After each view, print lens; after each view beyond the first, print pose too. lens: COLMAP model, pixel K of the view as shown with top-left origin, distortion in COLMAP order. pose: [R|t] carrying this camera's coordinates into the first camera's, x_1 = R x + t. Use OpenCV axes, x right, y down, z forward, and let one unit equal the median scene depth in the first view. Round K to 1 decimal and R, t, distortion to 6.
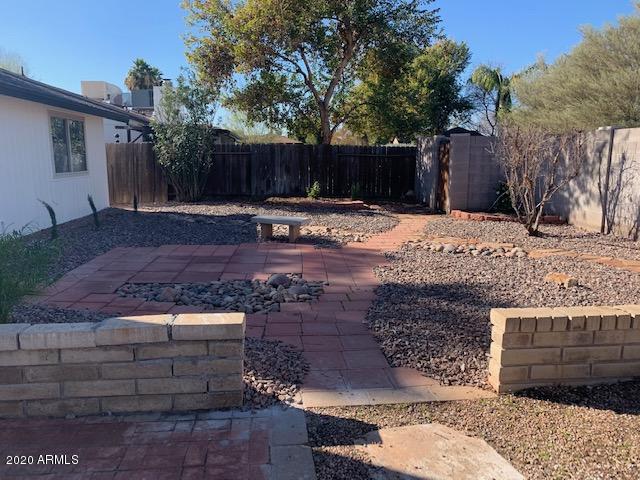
lens RADIAL K [[486.7, 0, 314.2], [0, 486.7, 242.0], [0, 0, 1]] dist [0.035341, -0.034482]
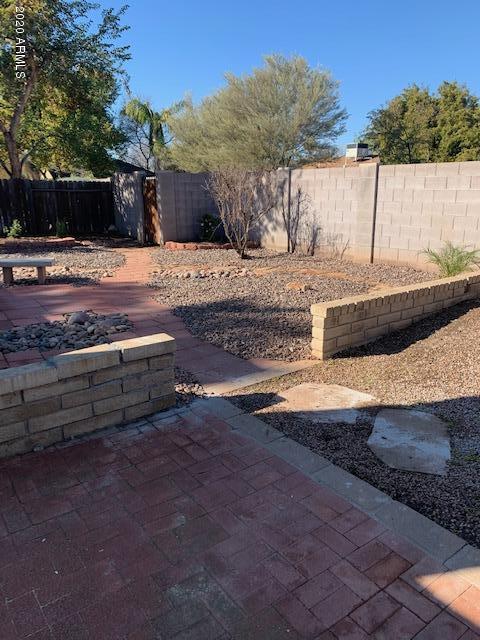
lens RADIAL K [[486.7, 0, 242.2], [0, 486.7, 319.8], [0, 0, 1]] dist [0.035341, -0.034482]
pose [[0.849686, -0.145052, 0.506945, -0.329852], [0.099023, 0.988209, 0.116783, -0.005489], [-0.517907, -0.049030, 0.854031, -0.079894]]
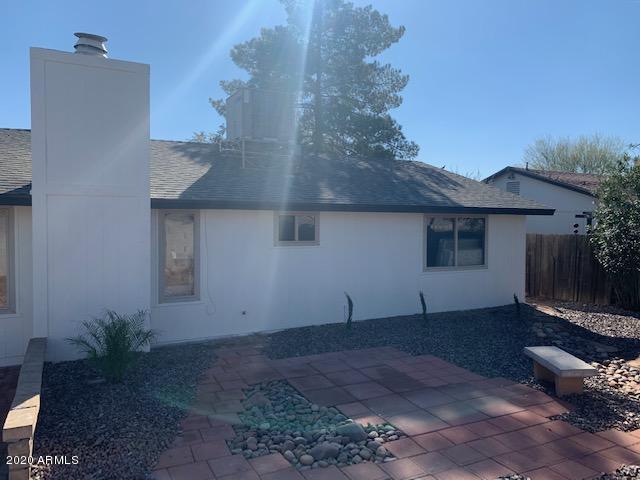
lens RADIAL K [[486.7, 0, 324.4], [0, 486.7, 241.0], [0, 0, 1]] dist [0.035341, -0.034482]
pose [[0.390475, 0.035287, -0.919937, 0.702386], [-0.168562, 0.985113, -0.033761, -0.216554], [0.905050, 0.168249, 0.390610, 0.617166]]
